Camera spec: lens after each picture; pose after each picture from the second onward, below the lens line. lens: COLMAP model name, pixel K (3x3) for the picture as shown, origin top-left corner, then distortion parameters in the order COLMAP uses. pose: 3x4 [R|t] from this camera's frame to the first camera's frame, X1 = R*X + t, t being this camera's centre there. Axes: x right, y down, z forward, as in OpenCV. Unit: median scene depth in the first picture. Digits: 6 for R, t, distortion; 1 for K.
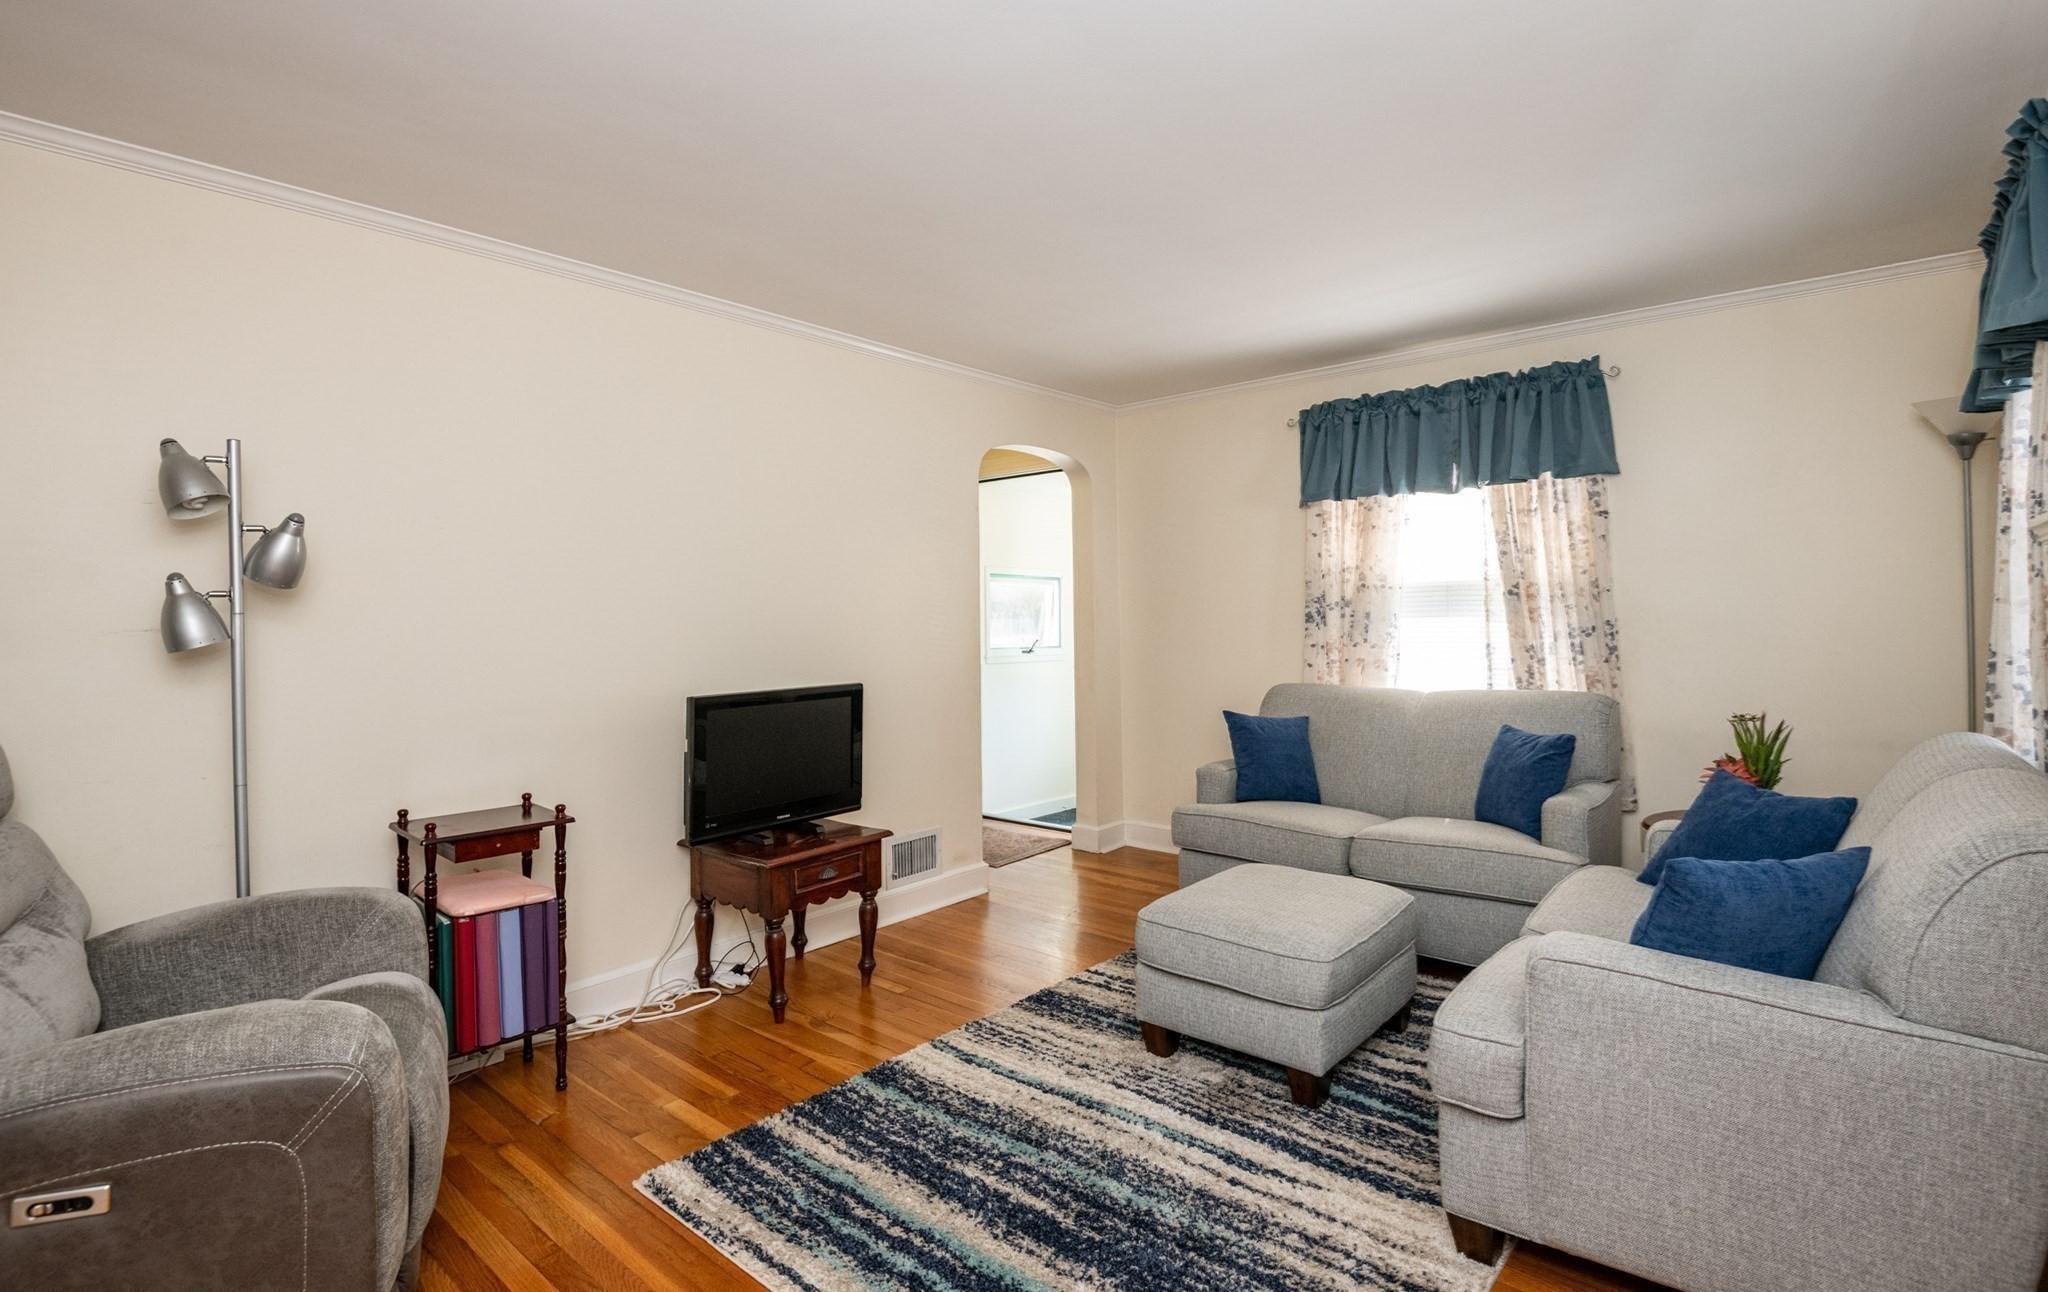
lens RADIAL K [[967.7, 0, 1040.3], [0, 967.7, 563.3], [0, 0, 1]] dist [0.001980, -0.000132]
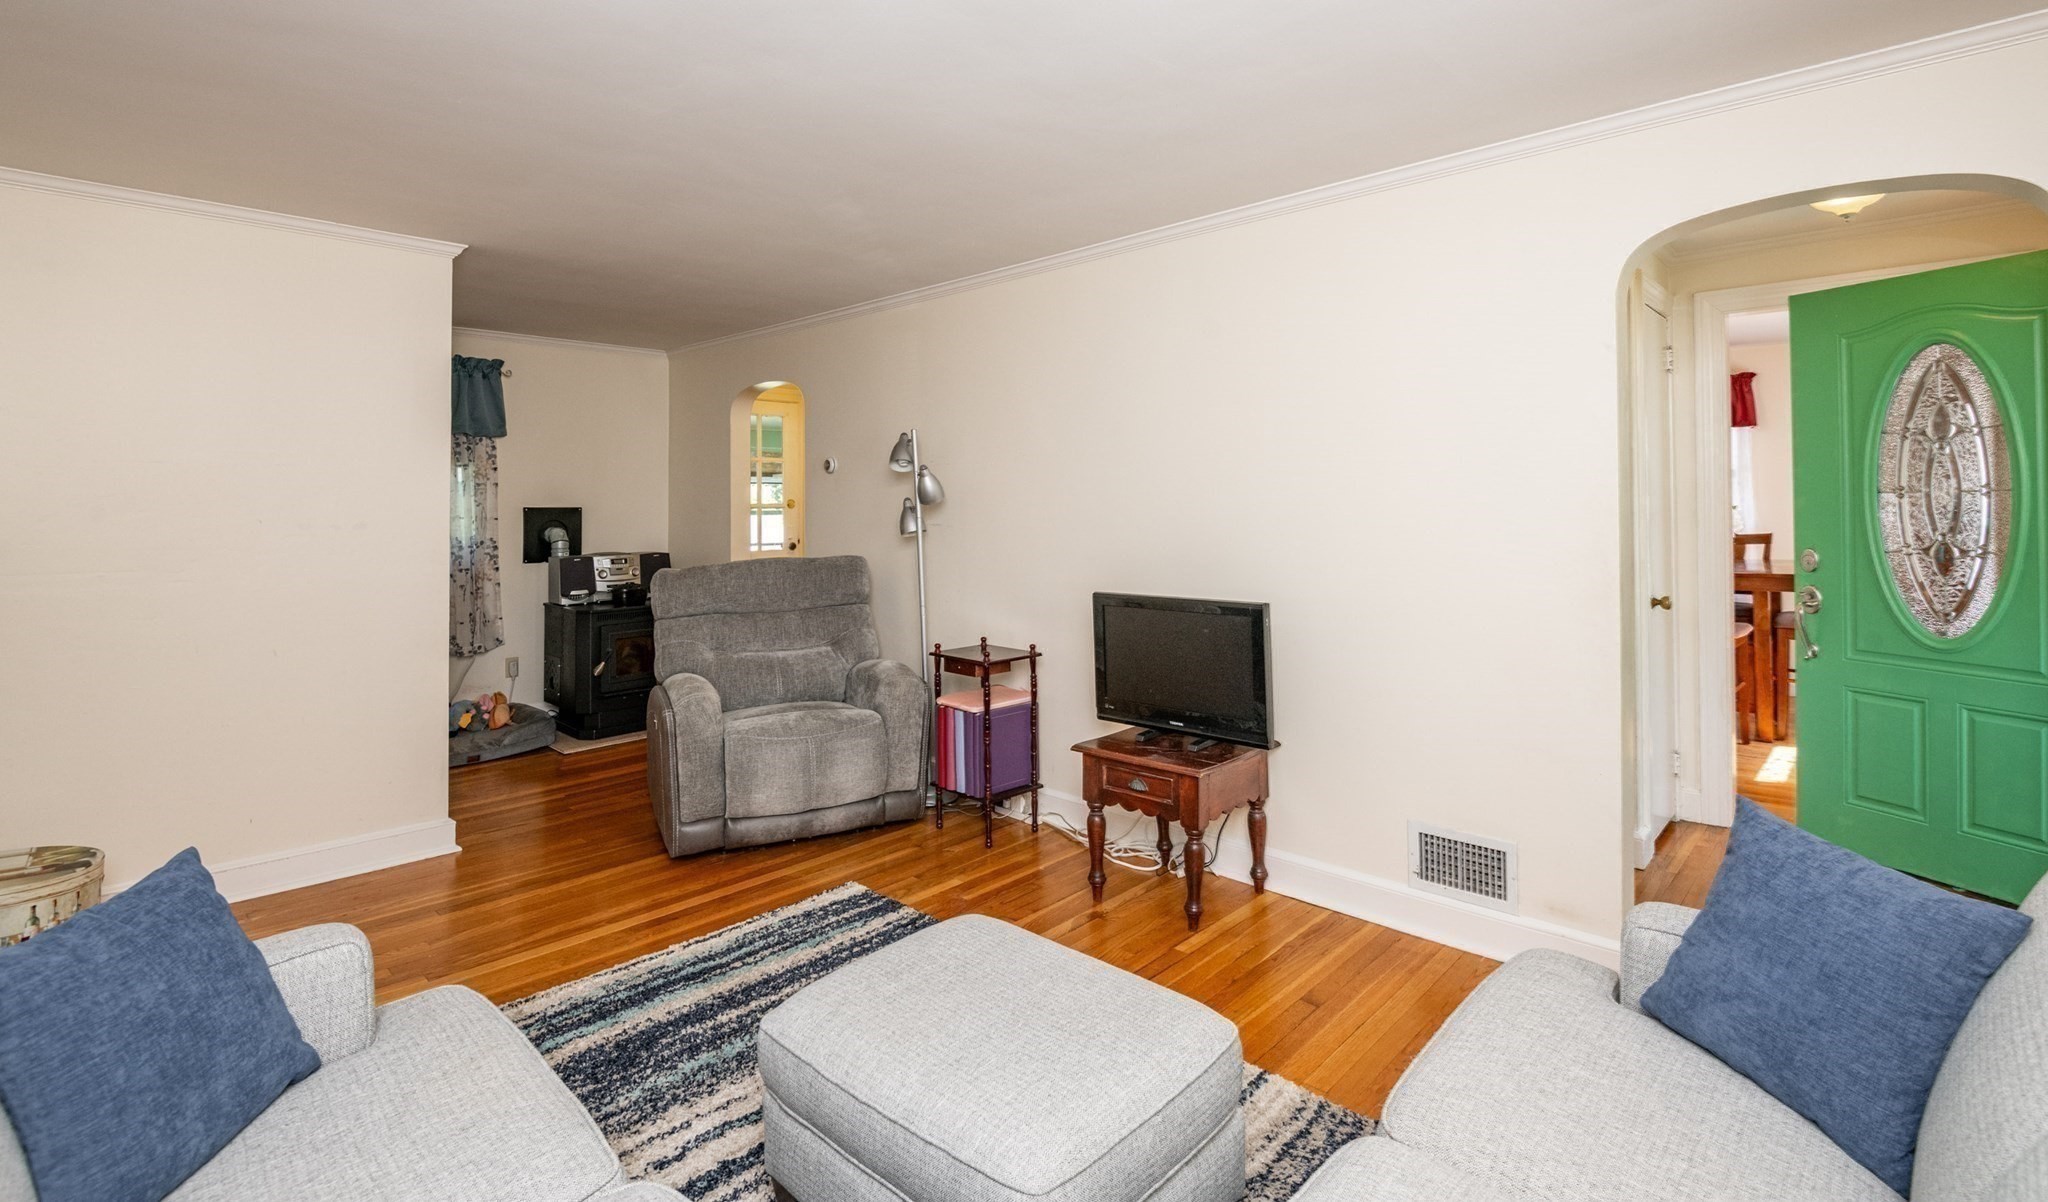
lens RADIAL K [[950.9, 0, 1016.1], [0, 950.9, 503.5], [0, 0, 1]] dist [0.016565, -0.000018]
pose [[-0.060770, 0.005284, -0.998138, 0.910771], [0.052362, 0.998626, 0.002099, 0.028895], [0.996777, -0.052136, -0.060963, 1.147836]]
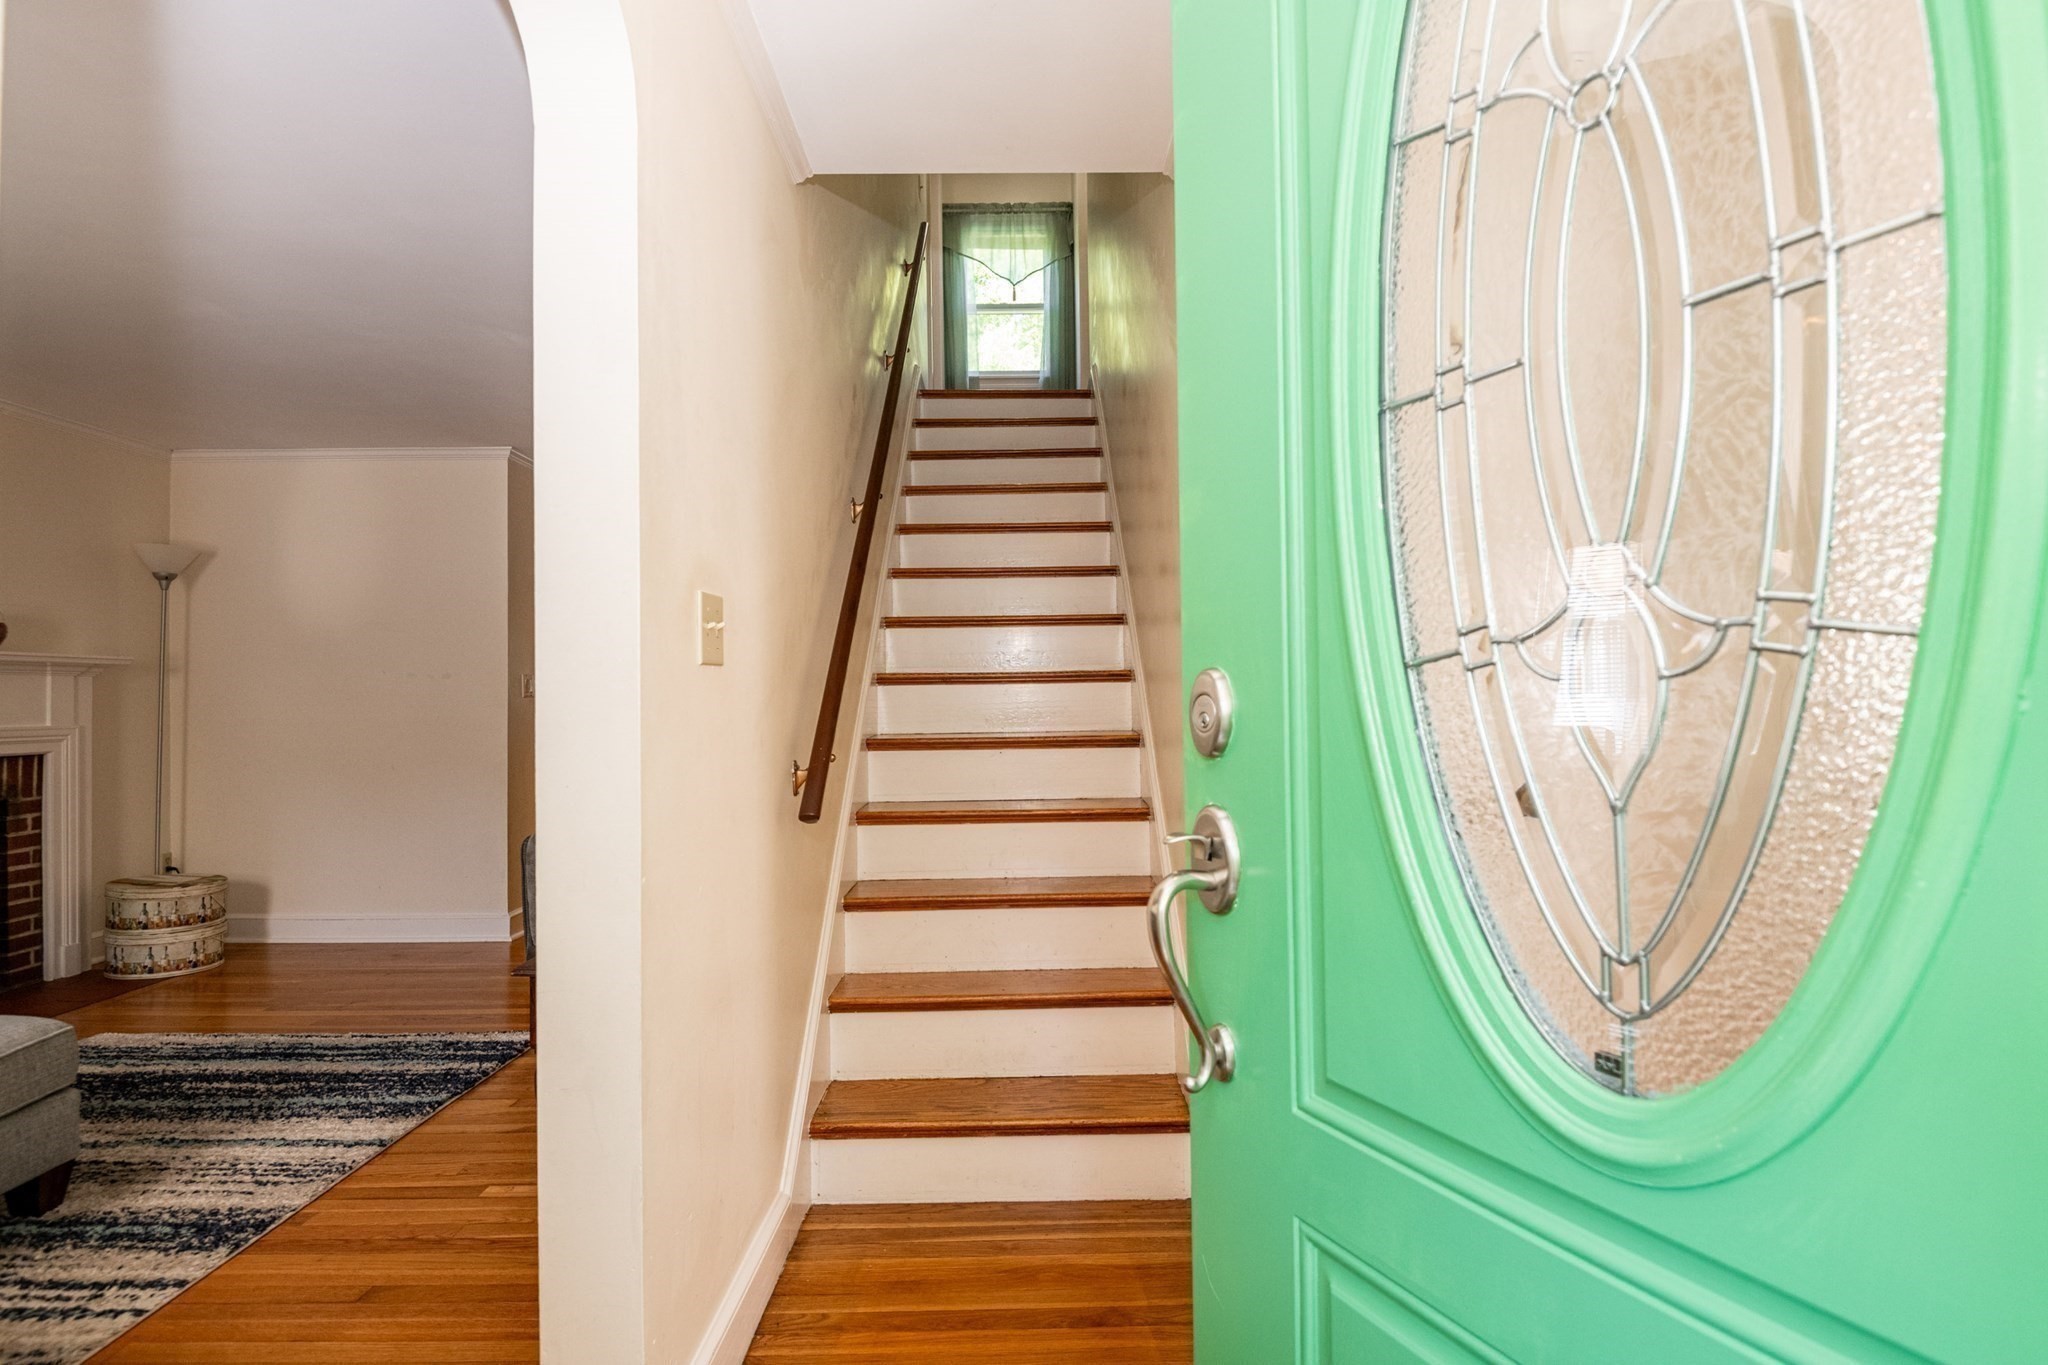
lens RADIAL K [[1031.0, 0, 1024.0], [0, 1031.0, 682.5], [0, 0, 1]] dist [-0.021661, -0.001881]
pose [[-0.757831, 0.014901, -0.652281, 0.044293], [0.055634, 0.997574, -0.041847, 0.163894], [0.650075, -0.068002, -0.756821, 2.262636]]
